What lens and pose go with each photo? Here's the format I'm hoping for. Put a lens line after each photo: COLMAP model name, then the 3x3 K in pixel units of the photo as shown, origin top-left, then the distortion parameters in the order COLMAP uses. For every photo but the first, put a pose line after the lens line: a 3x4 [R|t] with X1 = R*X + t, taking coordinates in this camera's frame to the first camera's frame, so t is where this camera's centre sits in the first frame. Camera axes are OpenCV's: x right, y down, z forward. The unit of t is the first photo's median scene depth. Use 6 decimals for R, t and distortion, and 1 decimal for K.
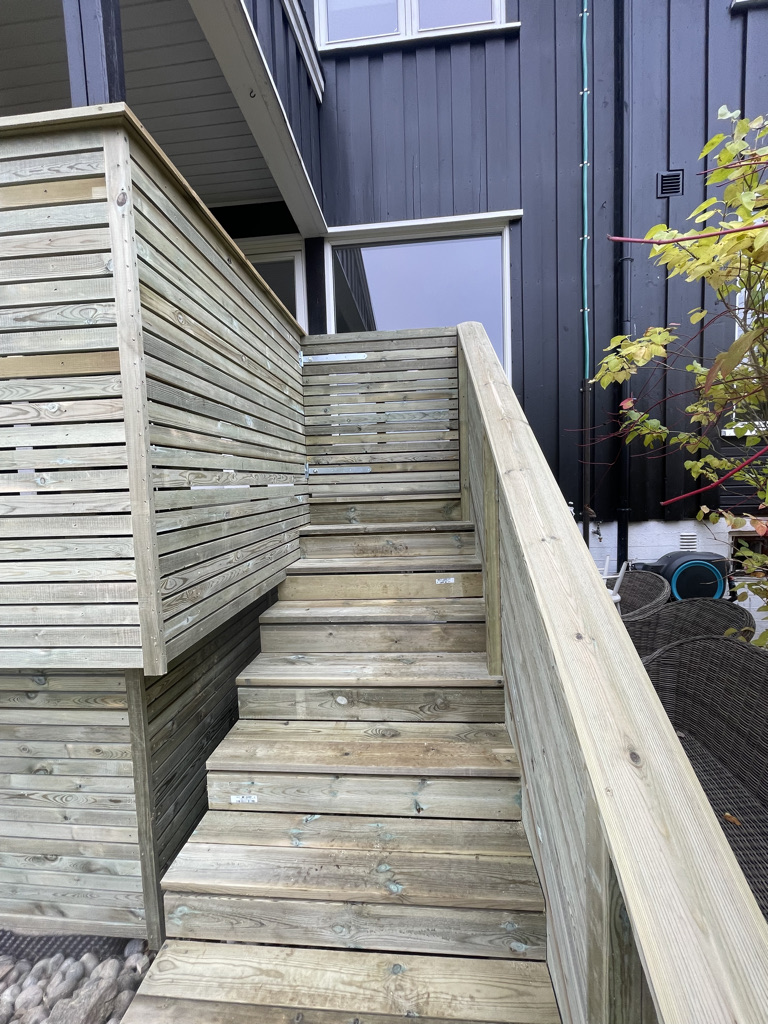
lens RADIAL K [[413.9, 0, 387.2], [0, 413.9, 515.1], [0, 0, 1]] dist [-0.006808, 0.000439]
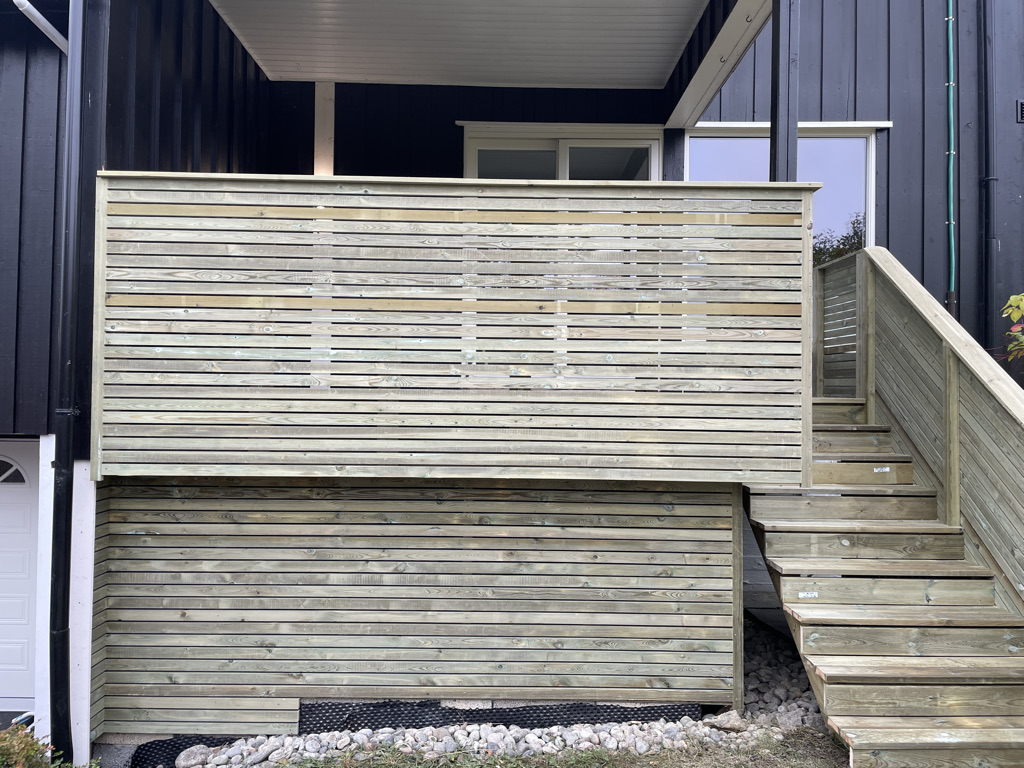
lens RADIAL K [[773.5, 0, 505.6], [0, 773.5, 378.9], [0, 0, 1]] dist [0.036951, -0.056507]
pose [[0.996097, 0.047950, 0.074100, -1.574893], [-0.040484, 0.994247, -0.099169, 0.232842], [-0.078429, 0.095782, 0.992308, -1.638388]]
